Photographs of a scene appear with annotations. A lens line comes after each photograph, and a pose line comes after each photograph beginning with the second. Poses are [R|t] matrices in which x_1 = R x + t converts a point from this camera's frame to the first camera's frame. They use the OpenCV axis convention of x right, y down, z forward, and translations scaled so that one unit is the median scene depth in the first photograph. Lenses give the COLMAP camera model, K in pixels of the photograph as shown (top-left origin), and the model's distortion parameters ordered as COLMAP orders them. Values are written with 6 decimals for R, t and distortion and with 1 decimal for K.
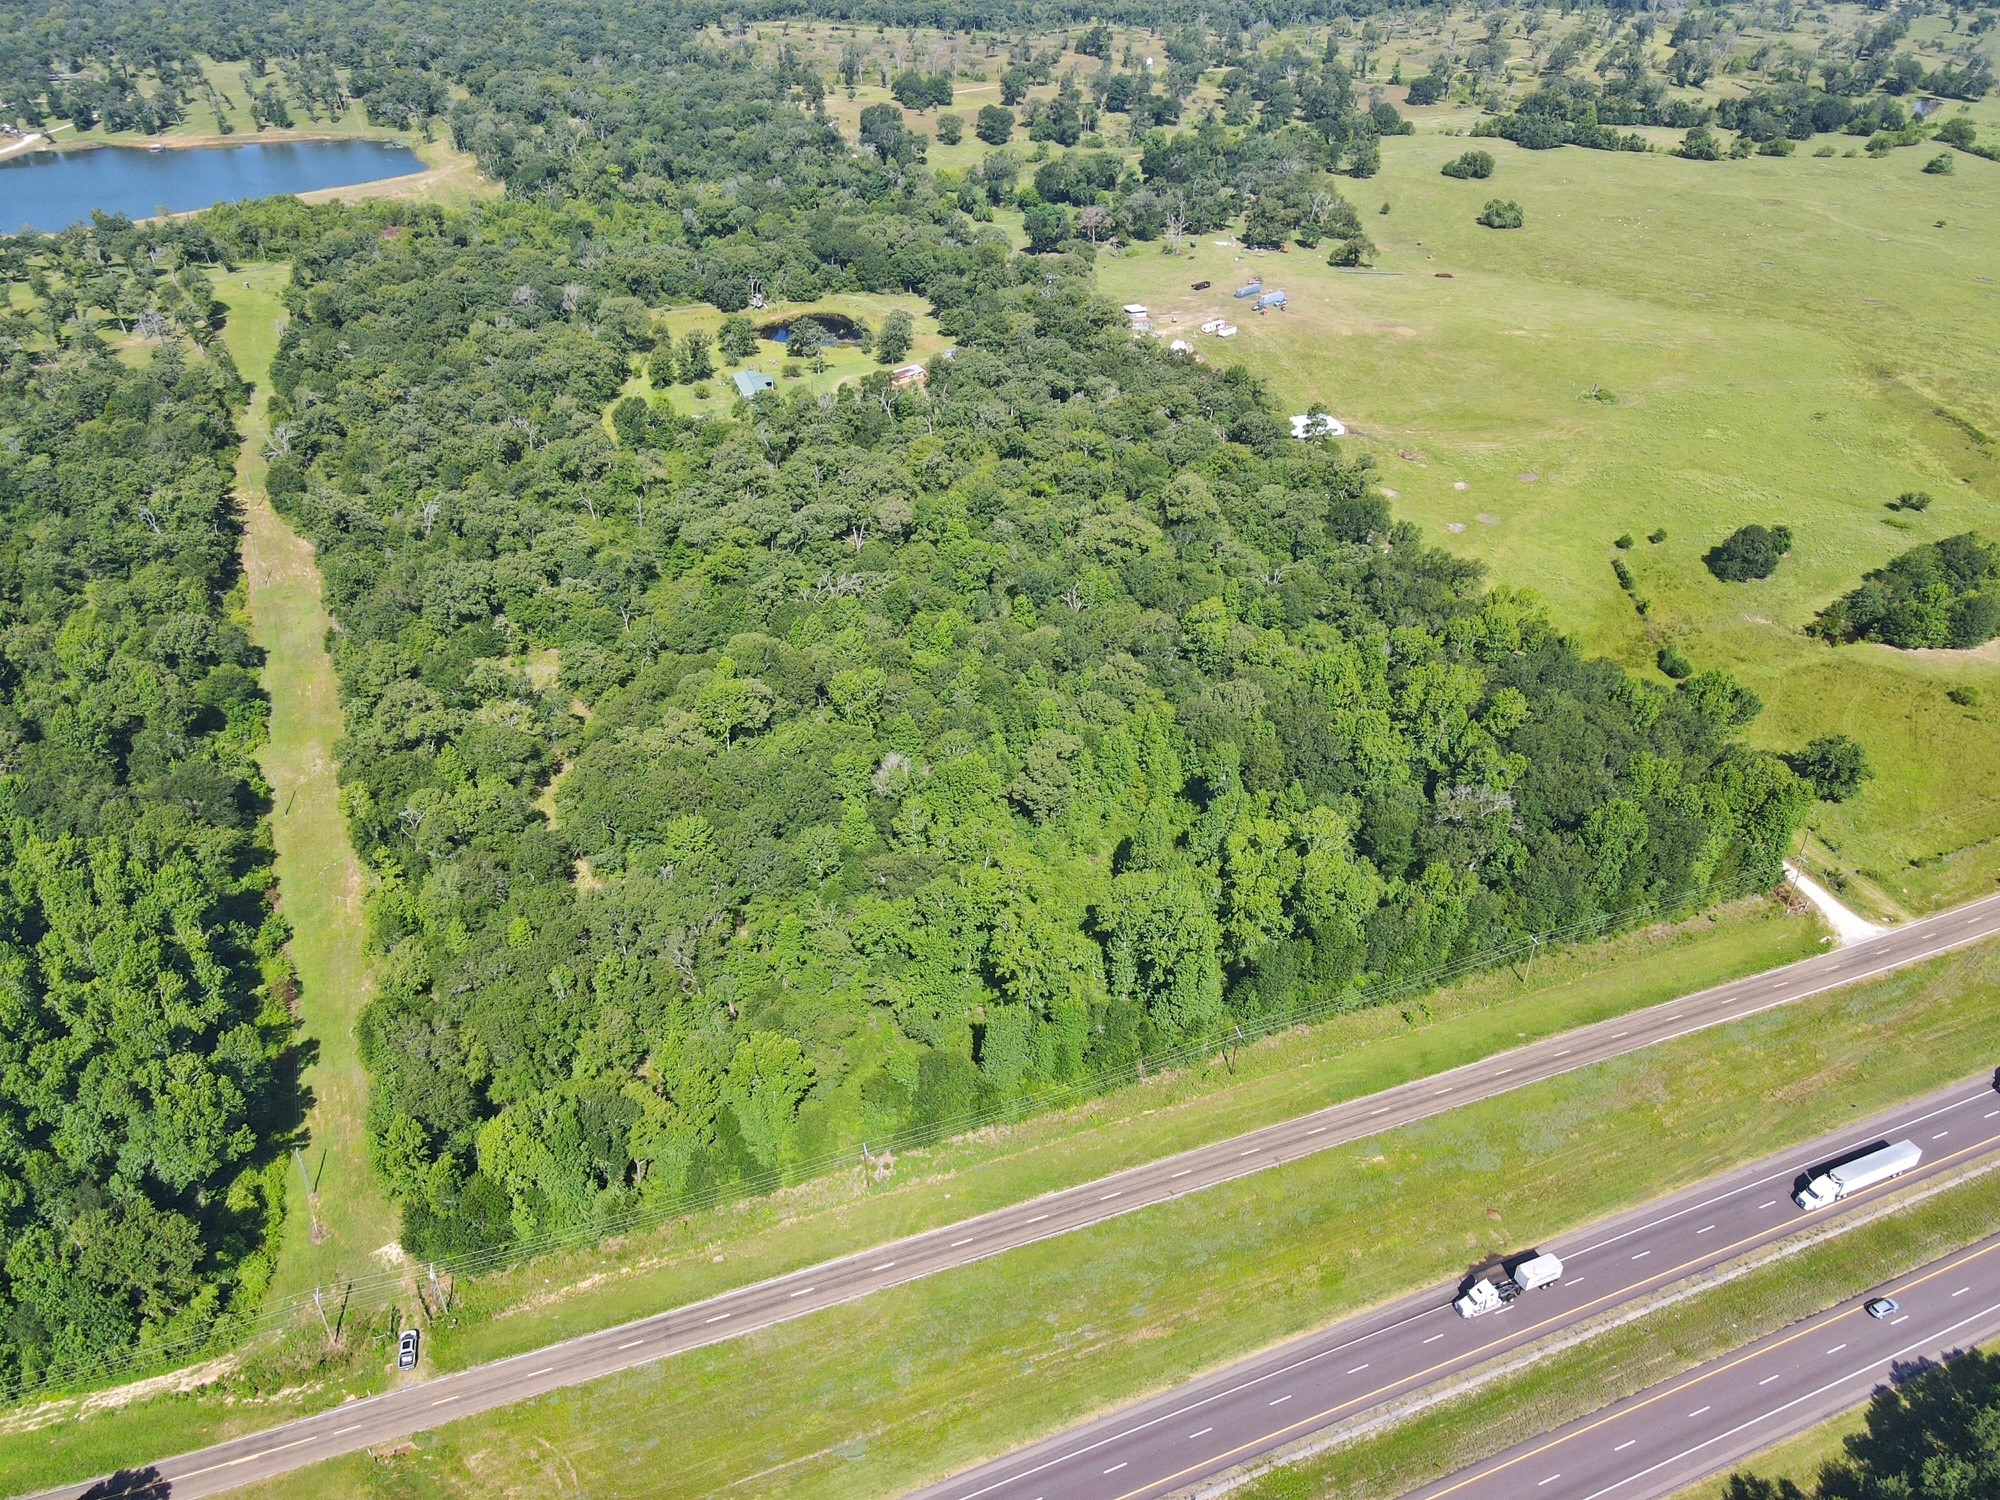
lens RADIAL K [[1420.6, 0, 1000.0], [0, 1420.6, 750.0], [0, 0, 1]] dist [0.017558, -0.009109]
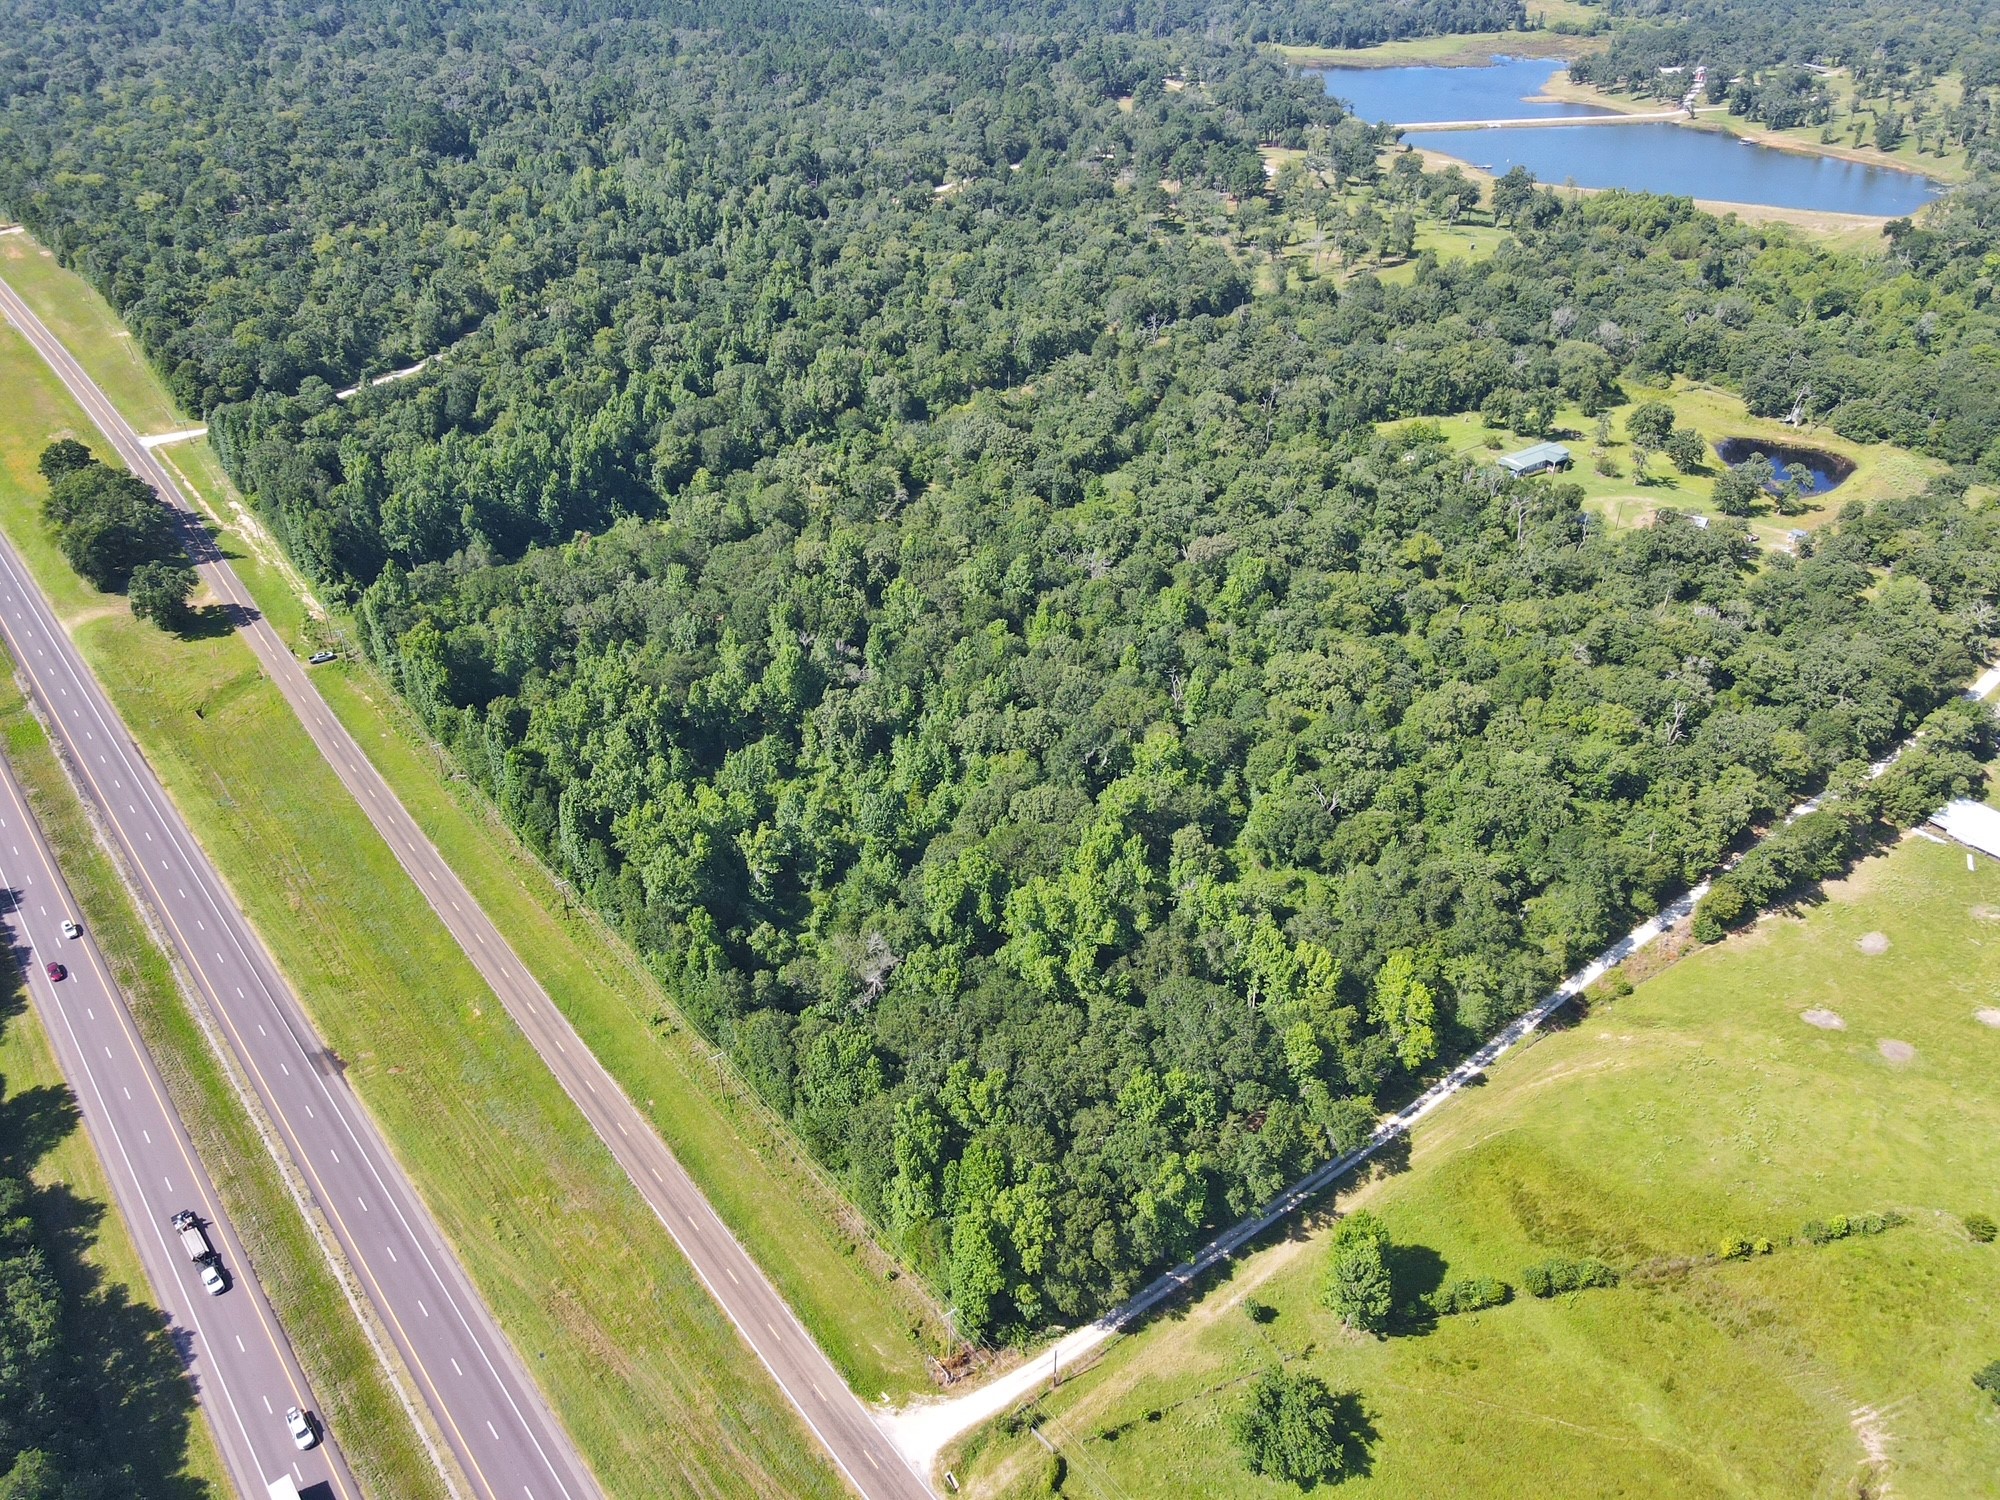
lens RADIAL K [[1453.0, 0, 1000.0], [0, 1453.0, 750.0], [0, 0, 1]] dist [-0.004194, 0.035836]
pose [[0.304440, 0.532482, -0.789797, 1.322413], [-0.531172, 0.783170, 0.323266, -0.527729], [0.790679, 0.321103, 0.521268, 0.715466]]
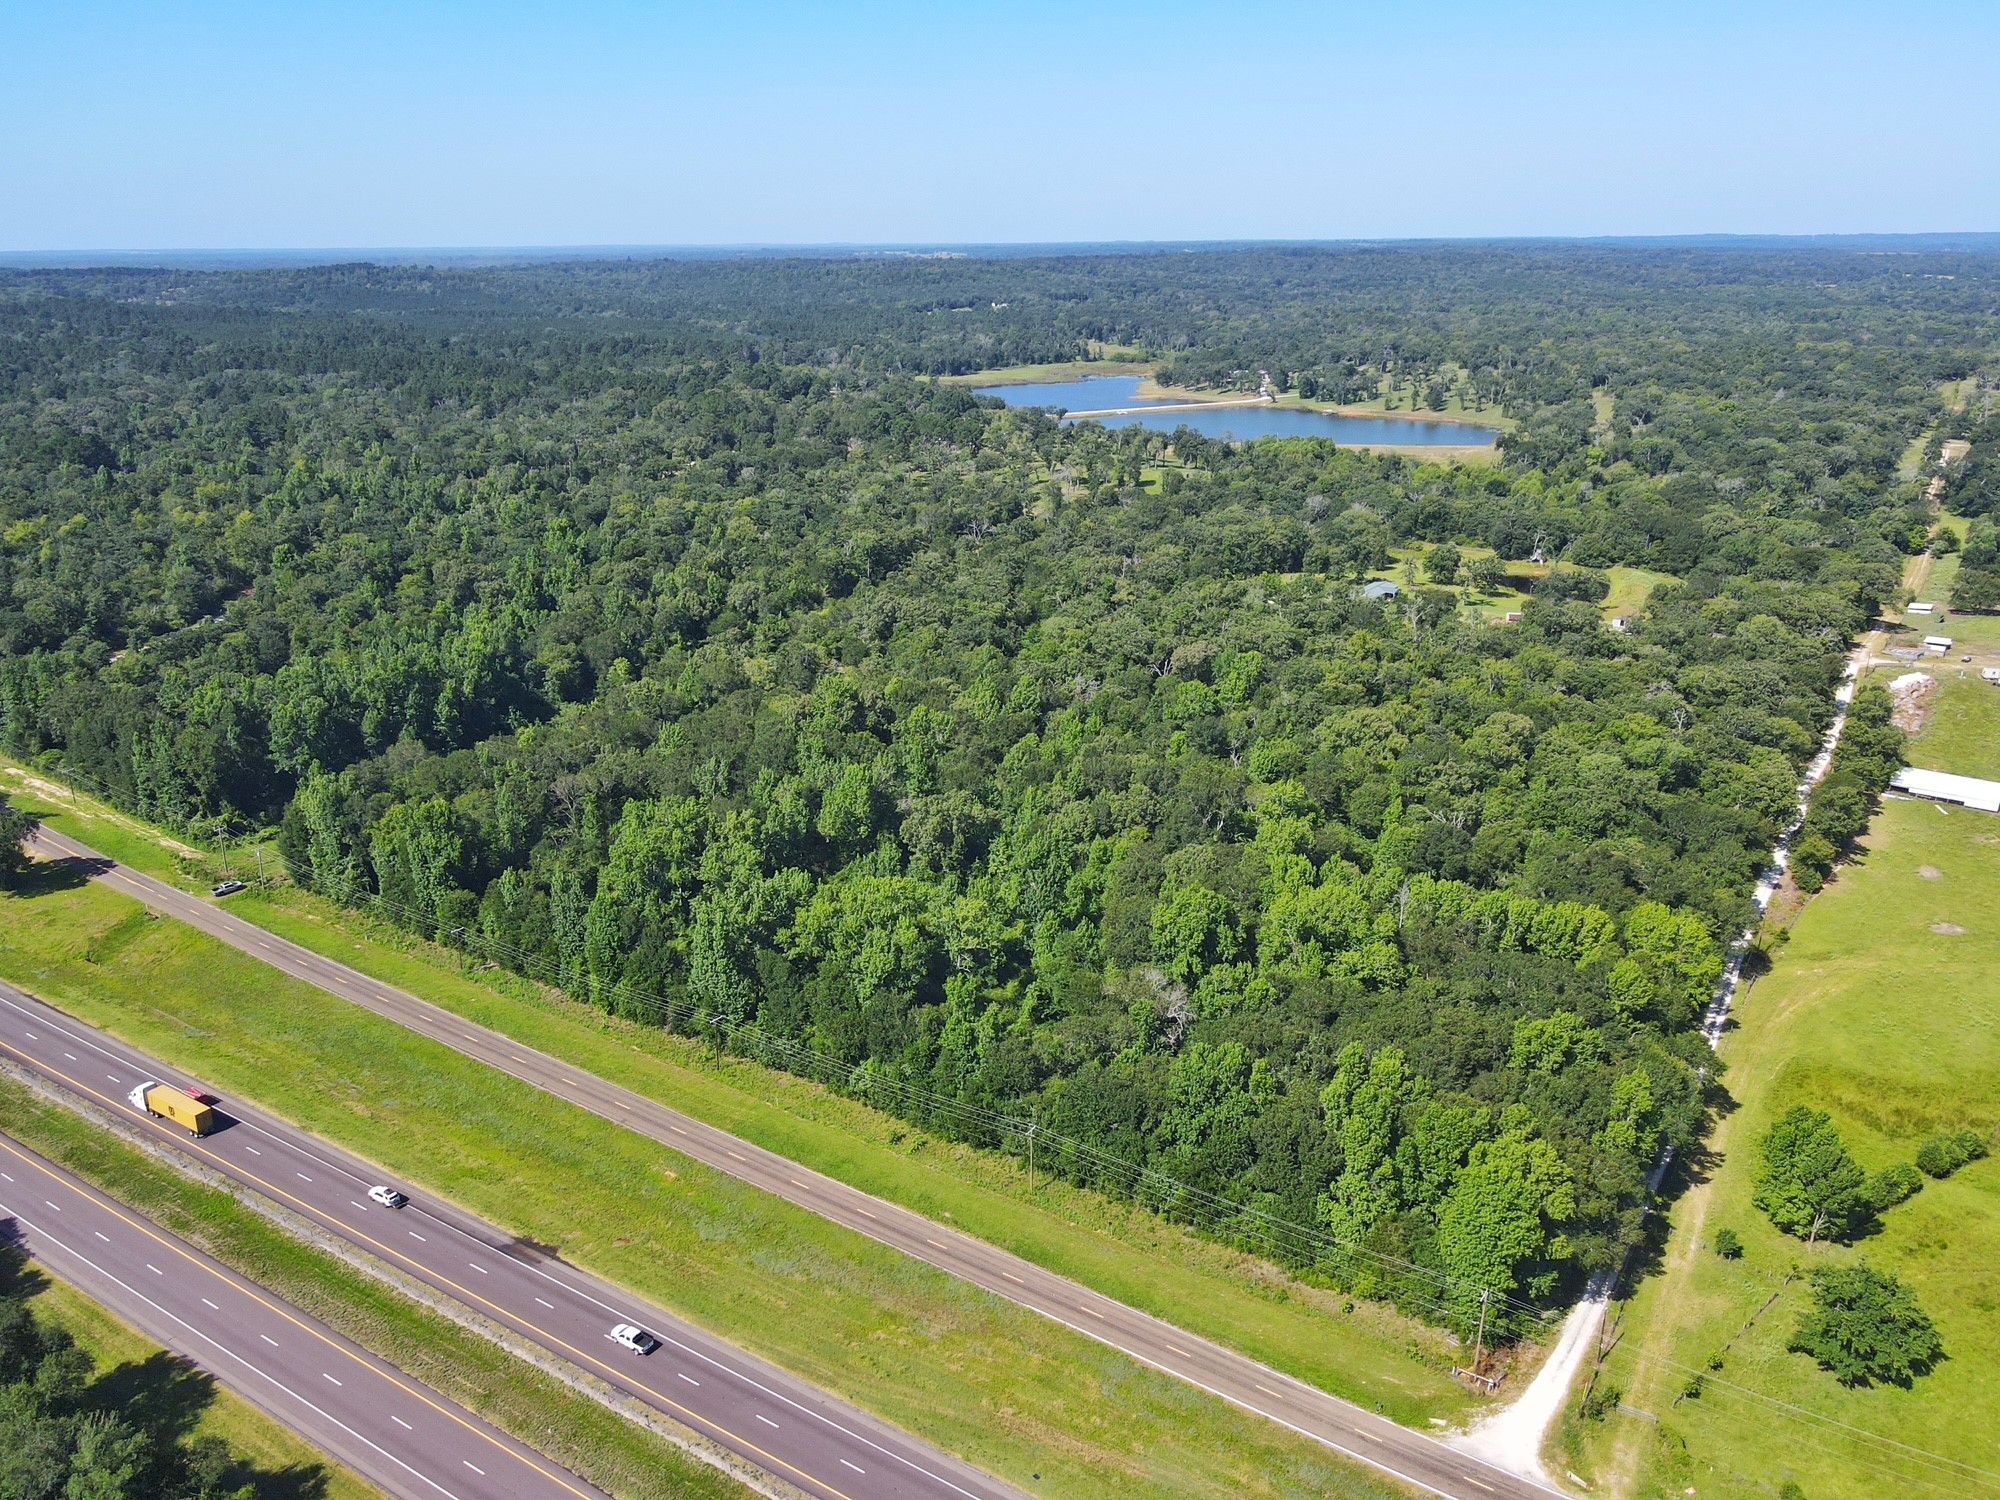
lens RADIAL K [[1453.0, 0, 1000.0], [0, 1453.0, 750.0], [0, 0, 1]] dist [-0.004194, 0.035836]
pose [[0.589592, 0.274768, -0.759528, 1.128372], [-0.445353, 0.895087, -0.021903, -0.036760], [0.673826, 0.351172, 0.650105, 0.475833]]
